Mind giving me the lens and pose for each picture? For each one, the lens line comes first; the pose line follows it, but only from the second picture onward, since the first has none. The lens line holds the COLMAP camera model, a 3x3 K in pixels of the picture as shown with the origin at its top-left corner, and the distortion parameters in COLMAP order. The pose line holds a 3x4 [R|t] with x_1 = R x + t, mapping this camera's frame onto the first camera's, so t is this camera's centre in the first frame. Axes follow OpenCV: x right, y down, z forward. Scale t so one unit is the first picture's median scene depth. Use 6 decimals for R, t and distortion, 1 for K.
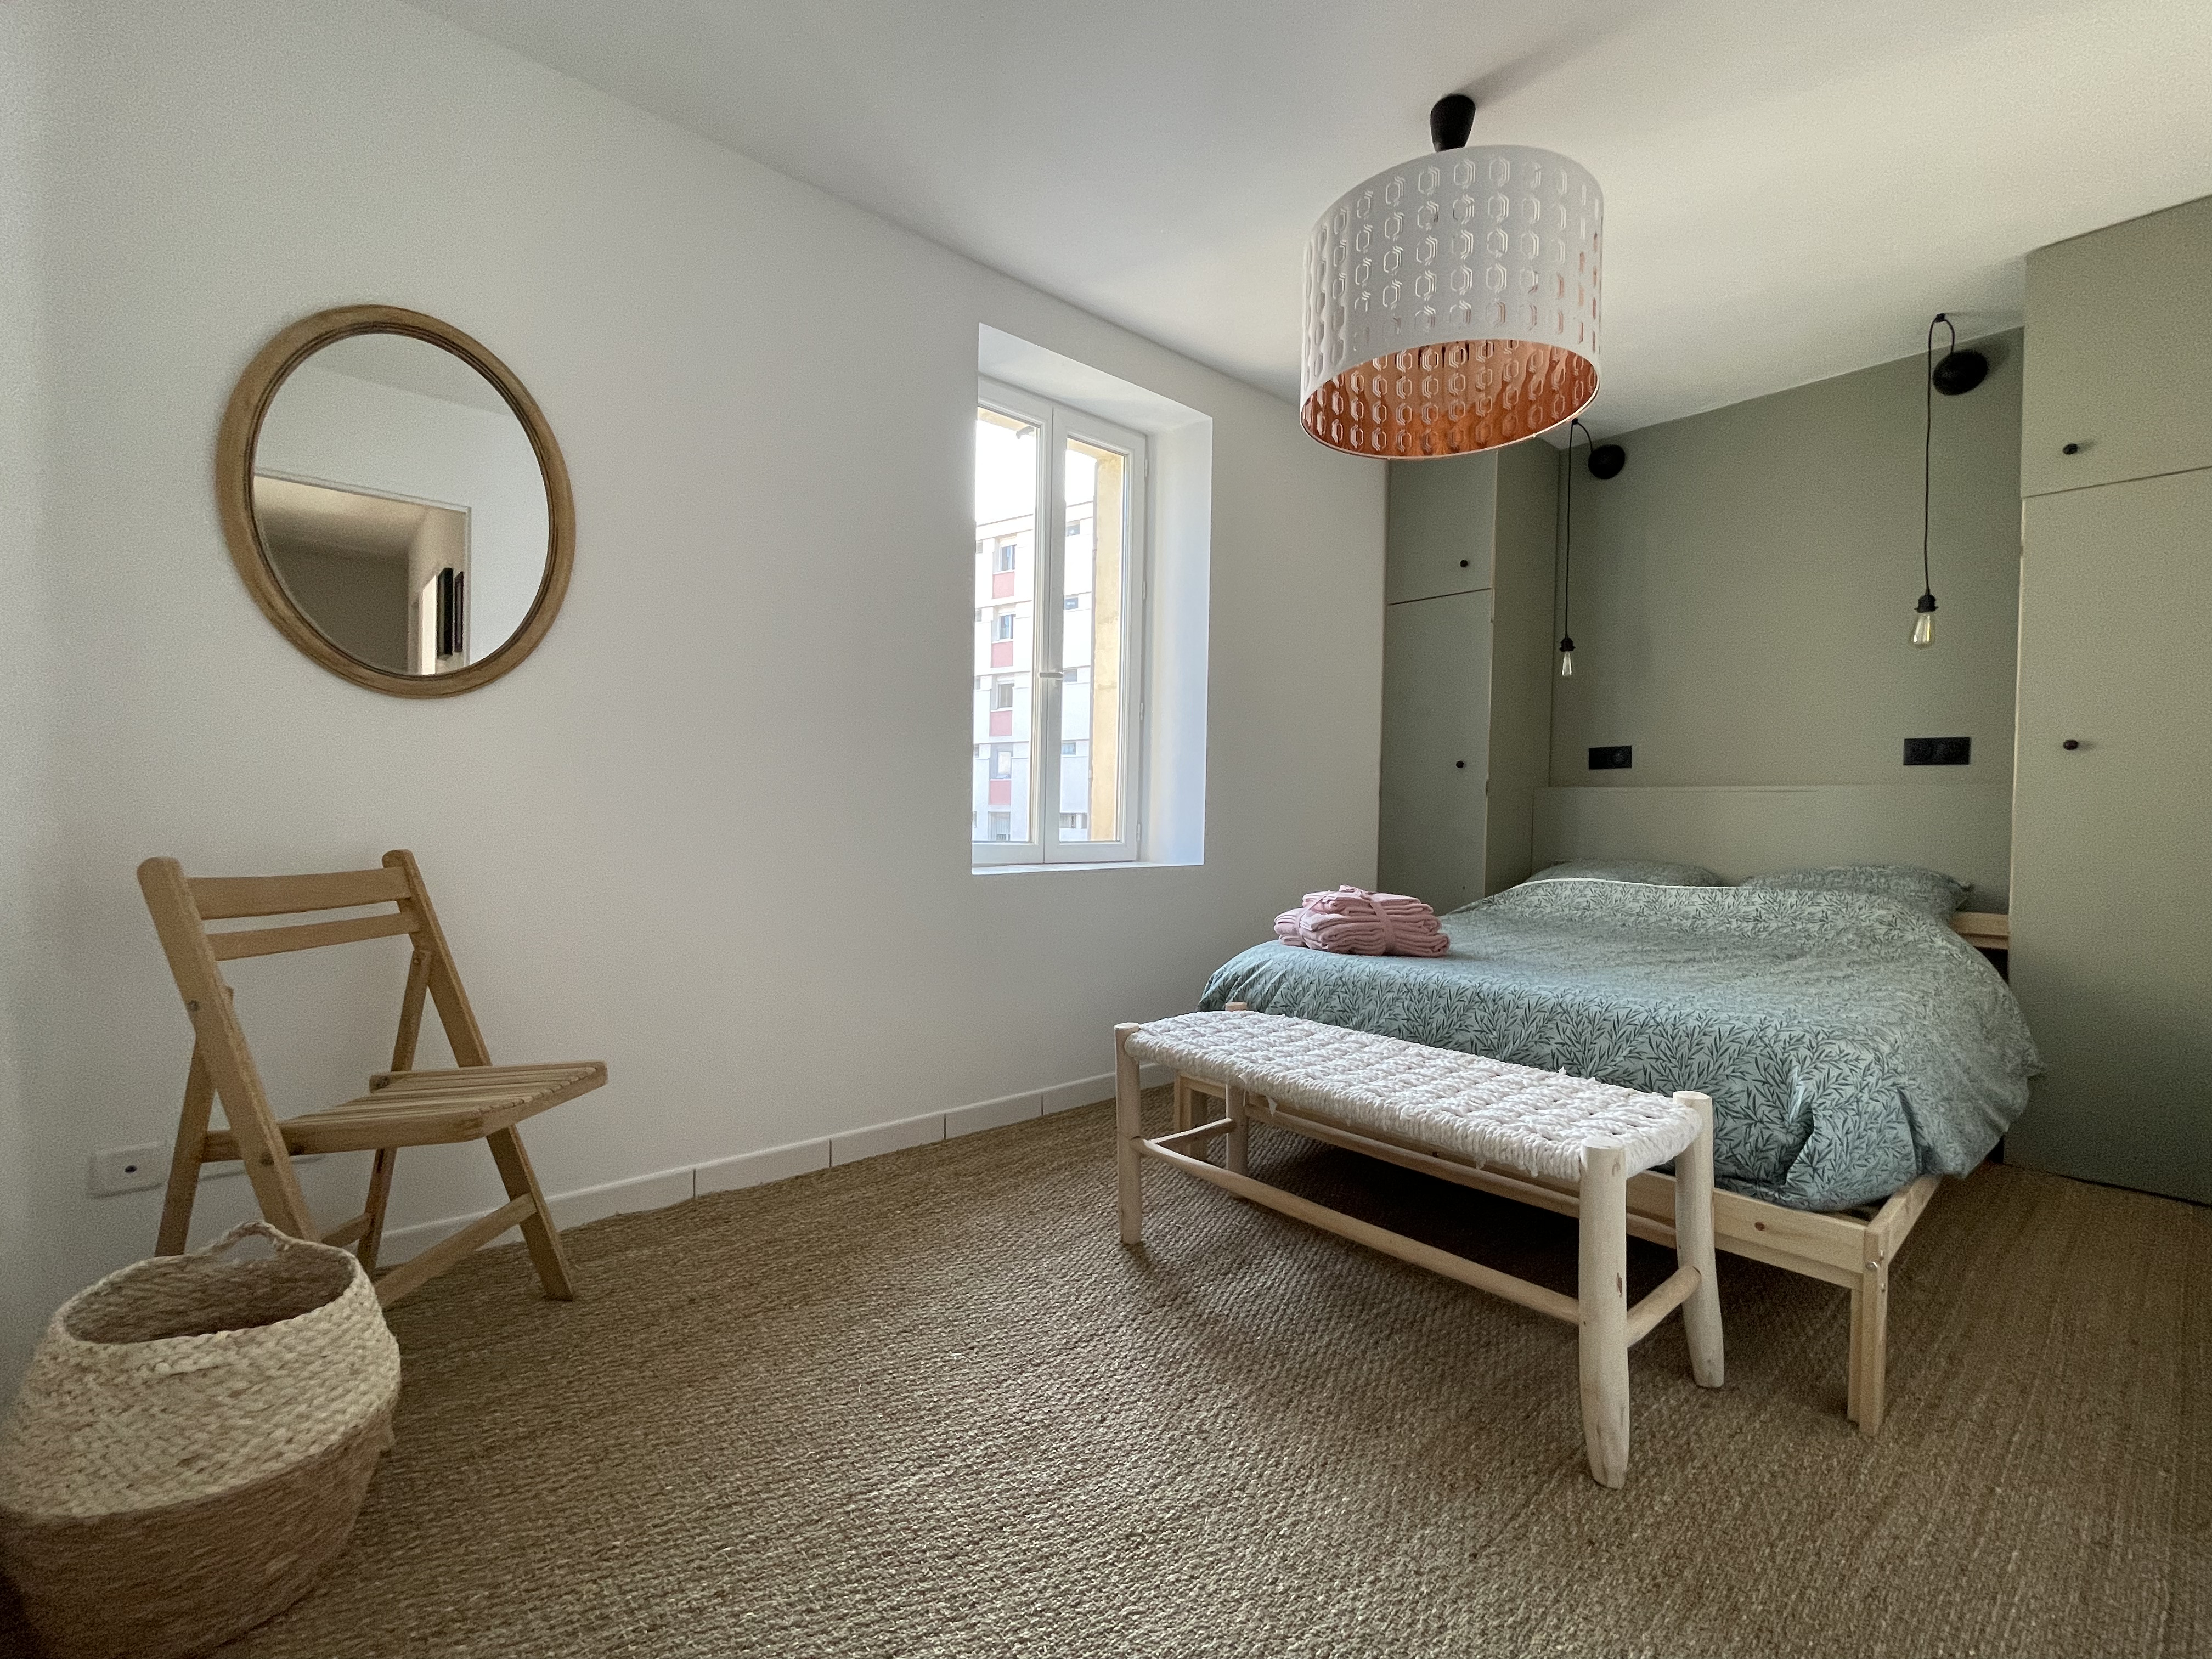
lens RADIAL K [[973.7, 0, 1105.6], [0, 973.7, 828.0], [0, 0, 1]] dist [-0.001517, -0.000344]
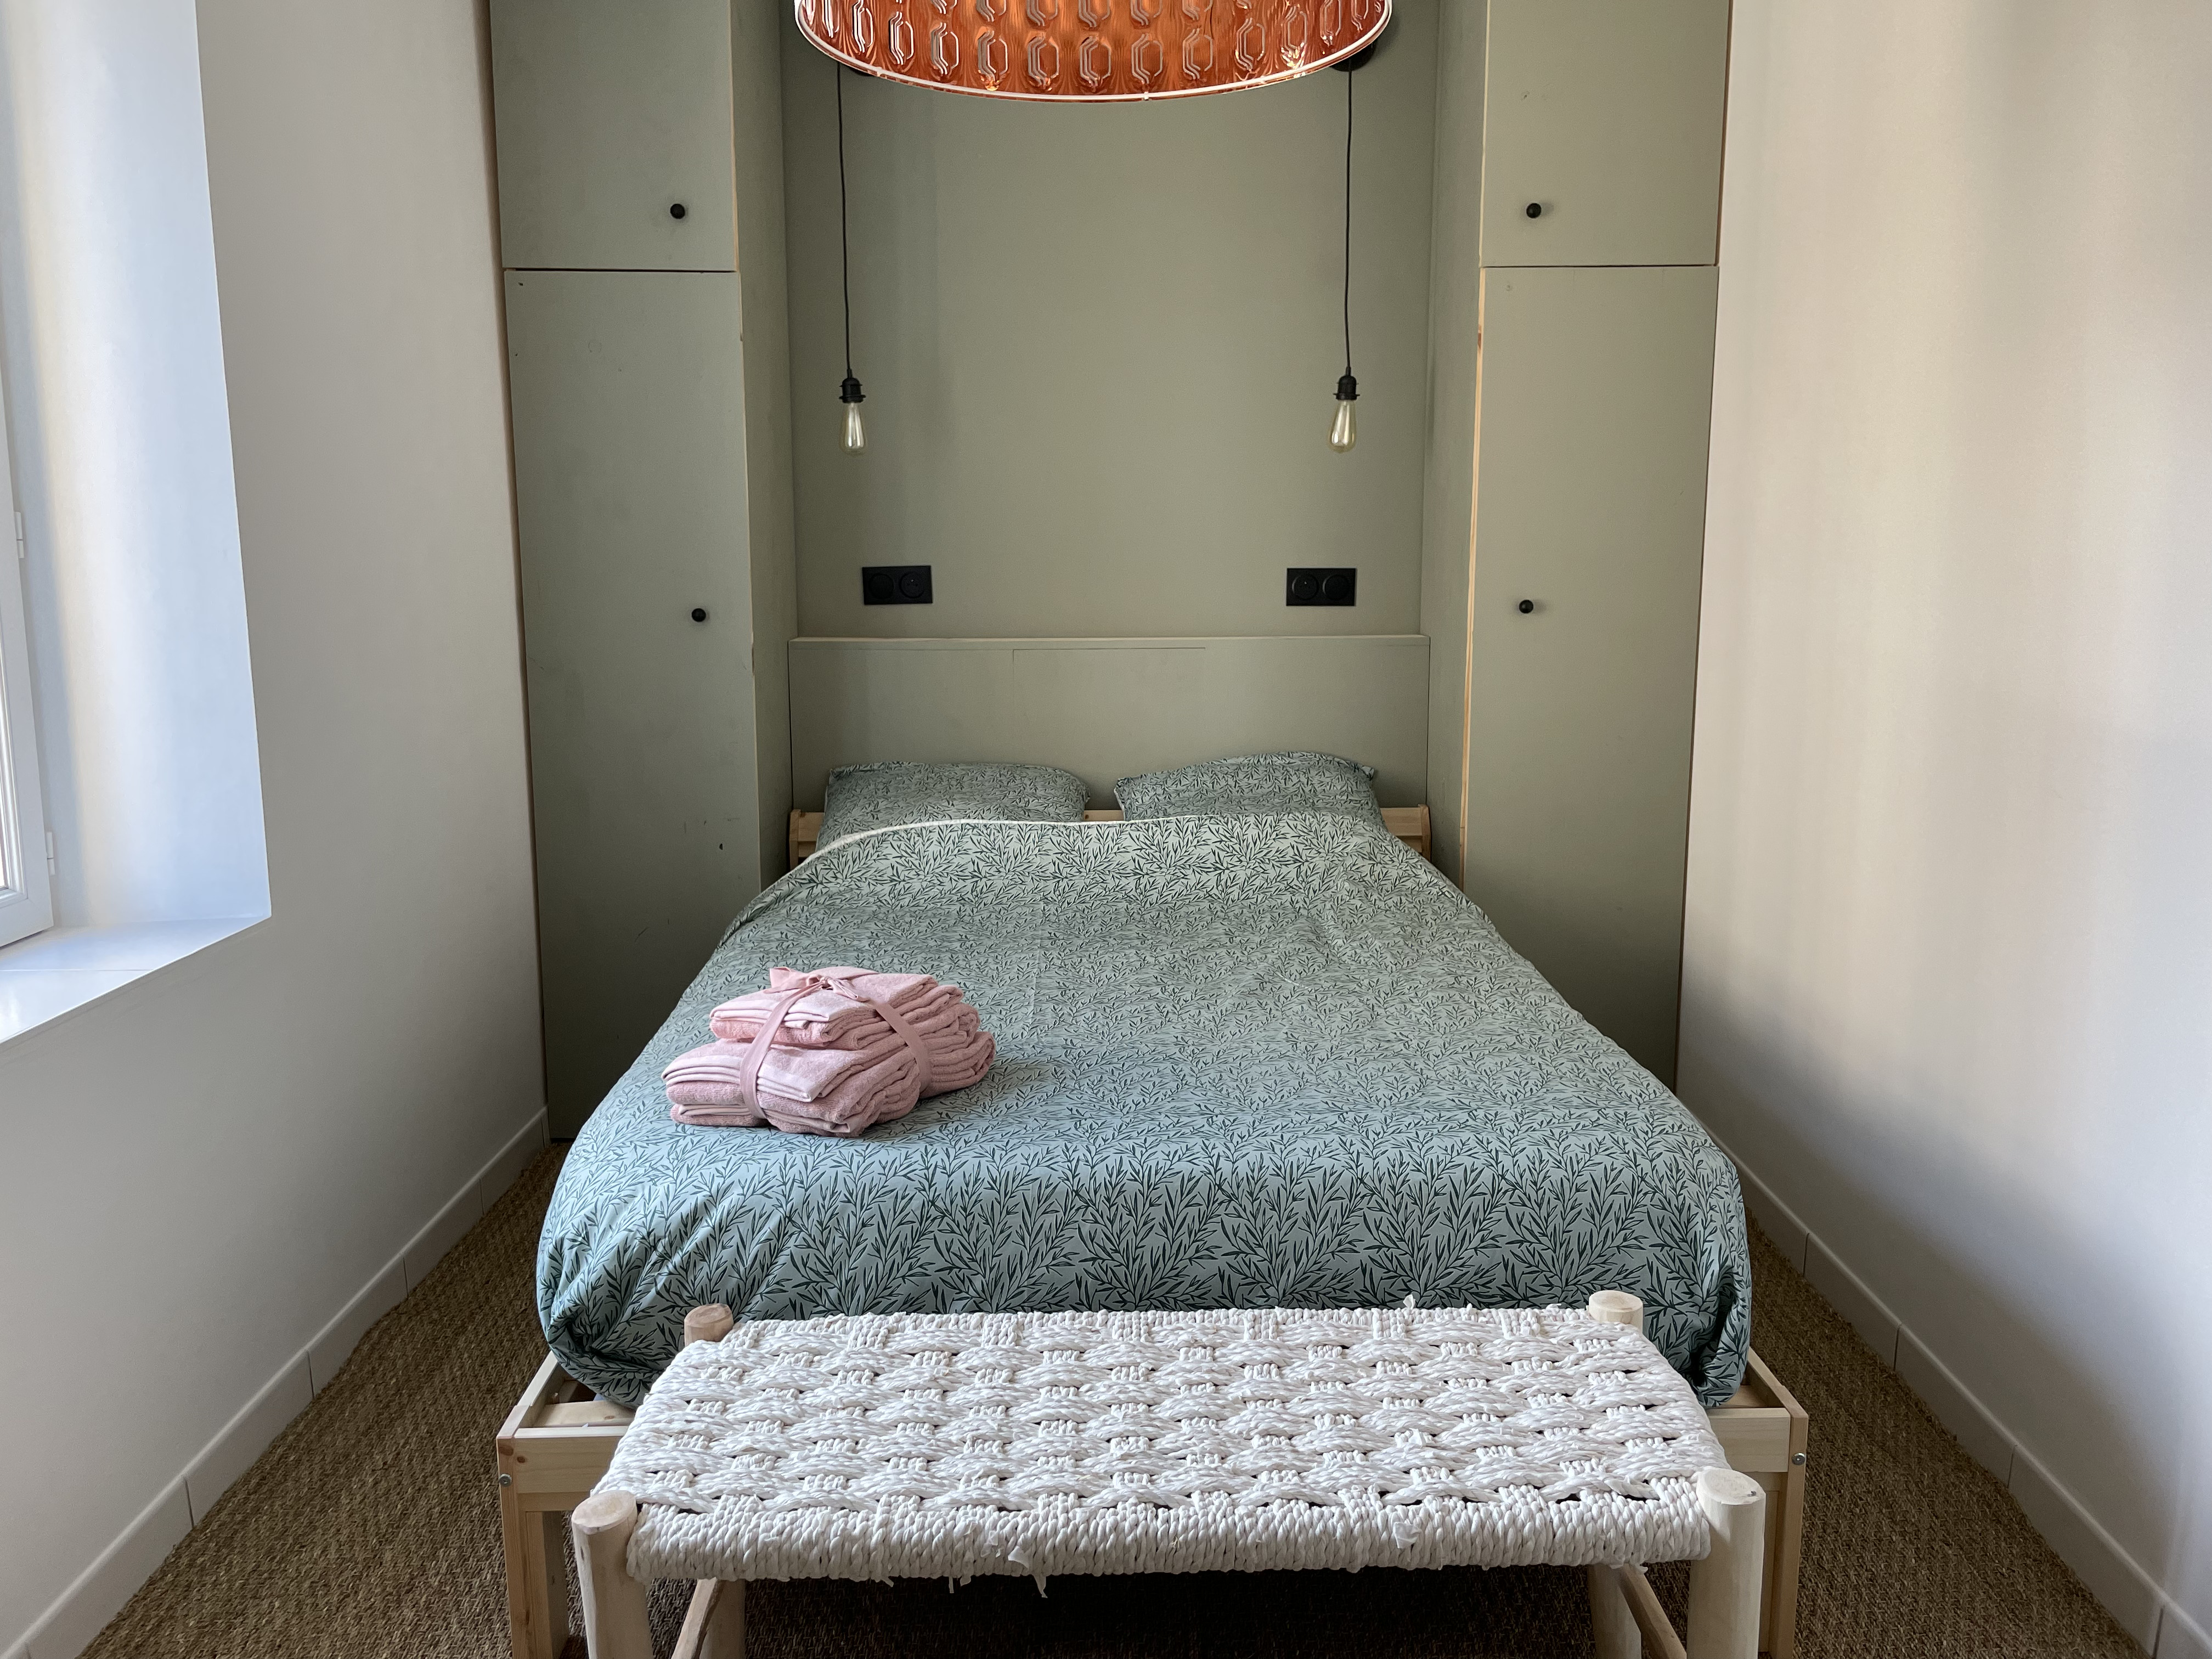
lens RADIAL K [[1681.5, 0, 1107.2], [0, 1681.5, 818.5], [0, 0, 1]] dist [0.051455, -0.001914]
pose [[0.655907, -0.146187, 0.740551, -0.262726], [0.027218, 0.985010, 0.170337, -0.155867], [-0.754351, -0.091569, 0.650054, 0.345211]]
